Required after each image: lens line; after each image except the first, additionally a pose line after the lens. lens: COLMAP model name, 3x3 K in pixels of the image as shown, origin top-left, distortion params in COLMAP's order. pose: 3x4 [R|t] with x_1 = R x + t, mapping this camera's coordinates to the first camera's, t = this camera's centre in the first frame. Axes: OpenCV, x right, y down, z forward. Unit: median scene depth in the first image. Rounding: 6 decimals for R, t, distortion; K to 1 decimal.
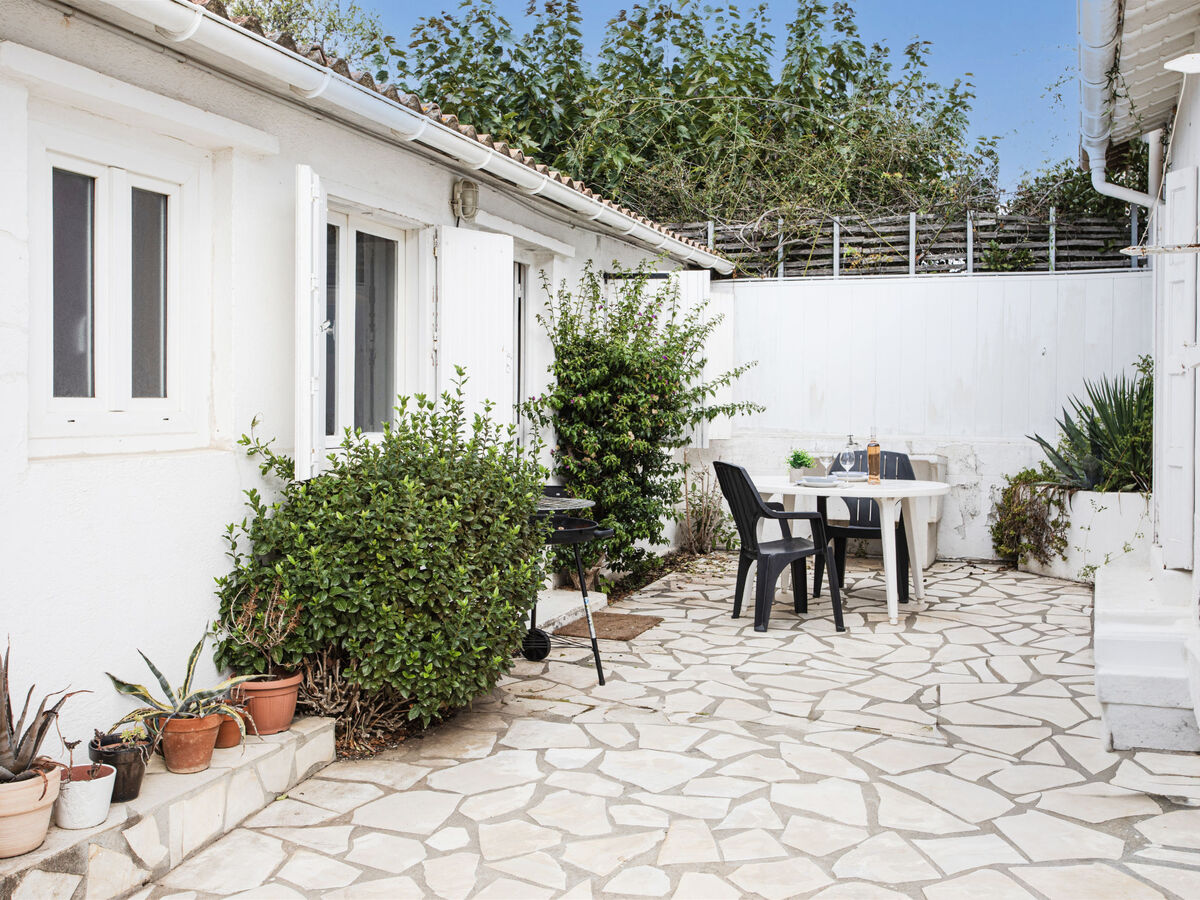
lens RADIAL K [[1125.7, 0, 602.5], [0, 1125.7, 452.5], [0, 0, 1]] dist [0.006638, 0.000000]
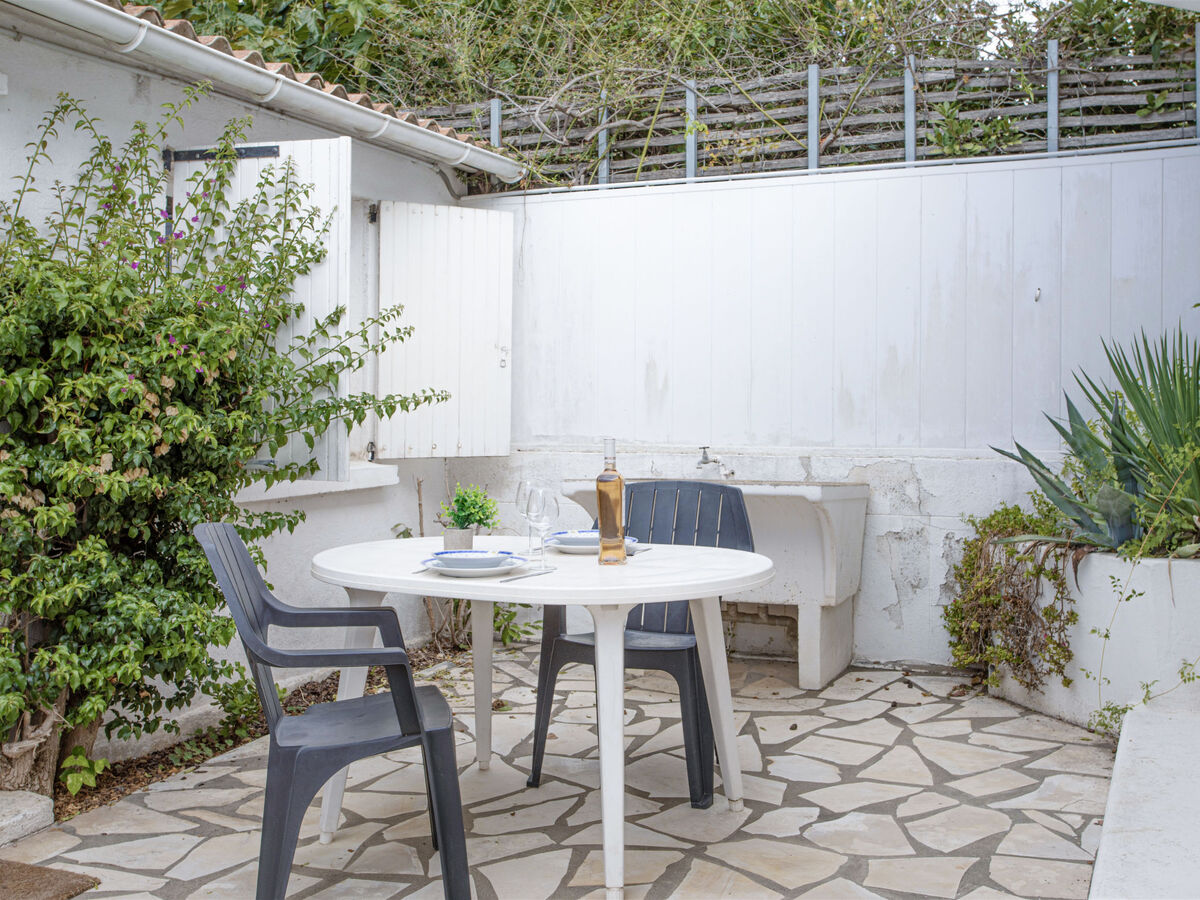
lens RADIAL K [[1158.3, 0, 597.2], [0, 1158.3, 445.1], [0, 0, 1]] dist [0.012611, 0.000000]
pose [[0.998139, -0.012026, -0.059787, 0.202765], [0.011649, 0.999910, -0.006636, -0.013131], [0.059861, 0.005927, 0.998189, 0.403353]]
